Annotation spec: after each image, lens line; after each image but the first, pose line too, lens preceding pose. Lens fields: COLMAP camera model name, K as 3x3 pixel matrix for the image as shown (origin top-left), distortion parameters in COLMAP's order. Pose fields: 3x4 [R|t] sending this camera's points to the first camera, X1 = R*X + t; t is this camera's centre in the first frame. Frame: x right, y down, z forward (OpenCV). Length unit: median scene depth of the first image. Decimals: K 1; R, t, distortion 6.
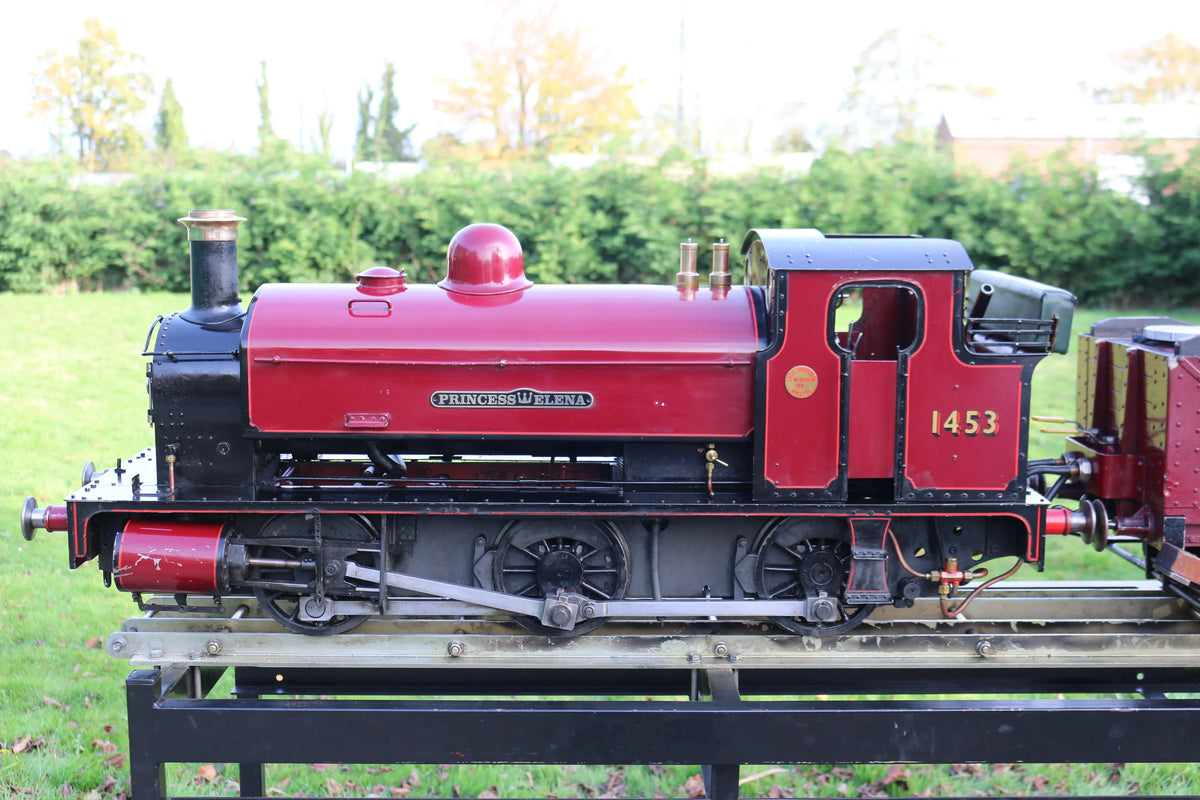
lens RADIAL K [[1537.0, 0, 600.0], [0, 1537.0, 400.0], [0, 0, 1]] dist [-0.083528, 0.055842]
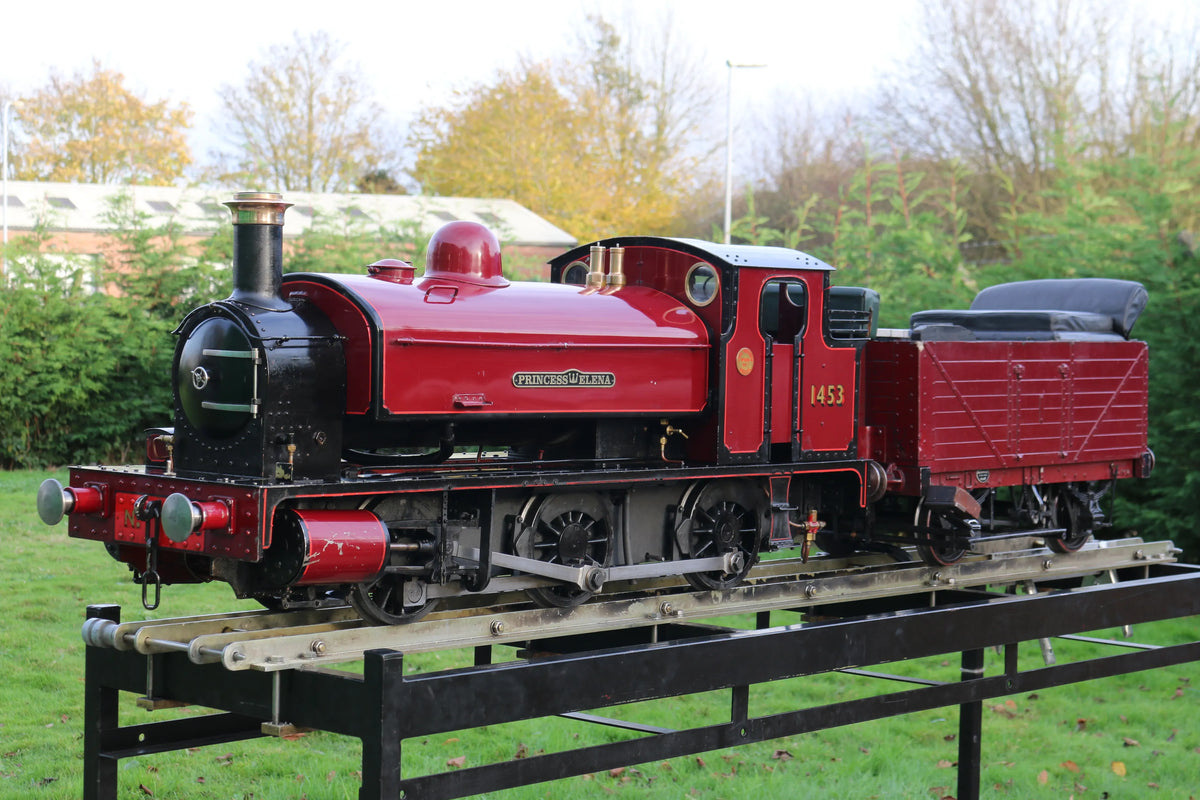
lens RADIAL K [[2396.5, 0, 600.0], [0, 2396.5, 400.0], [0, 0, 1]] dist [-0.010370, 0.105112]
pose [[0.675682, -0.012836, 0.737082, -1.208665], [0.081765, 0.994984, -0.057627, 0.106523], [-0.732645, 0.099205, 0.673342, -0.148530]]
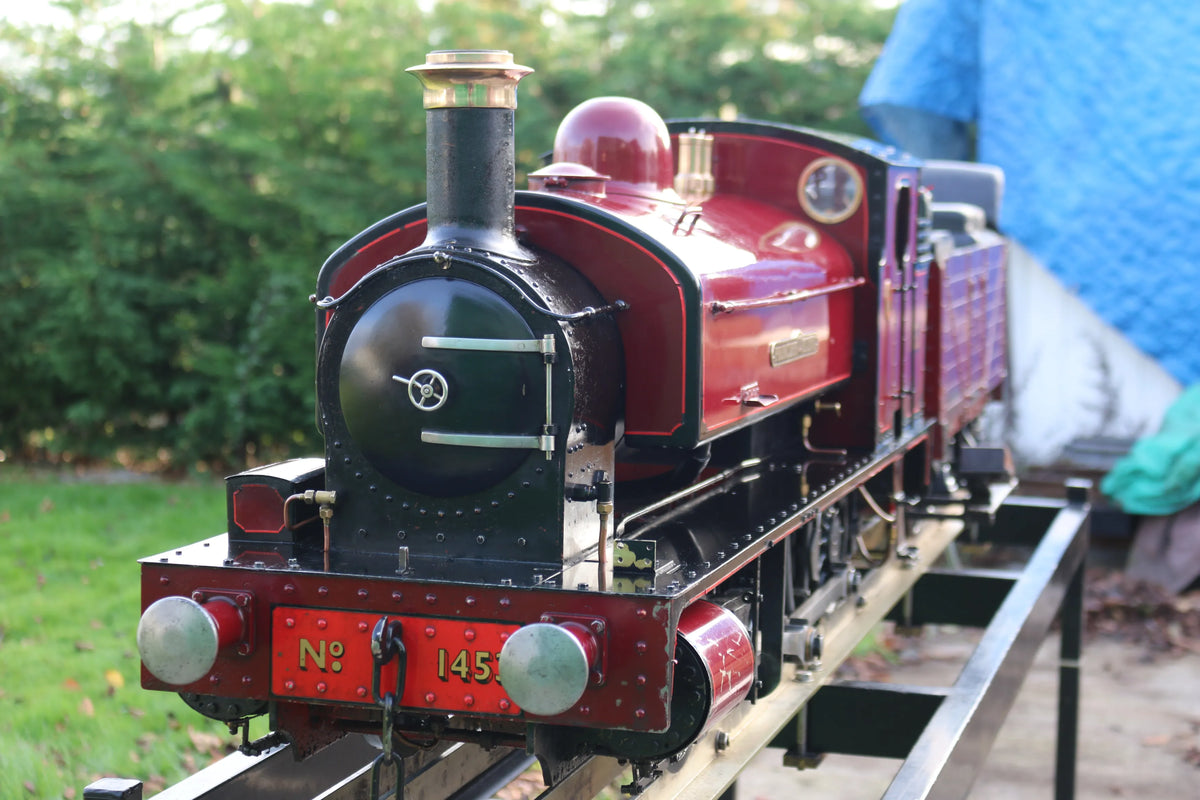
lens RADIAL K [[2302.4, 0, 564.3], [0, 2302.4, 399.2], [0, 0, 1]] dist [-0.023439, -0.105149]
pose [[0.302219, -0.088277, 0.949142, -1.016046], [0.124514, 0.990827, 0.052507, -0.042504], [-0.945071, 0.102313, 0.310438, 0.728324]]
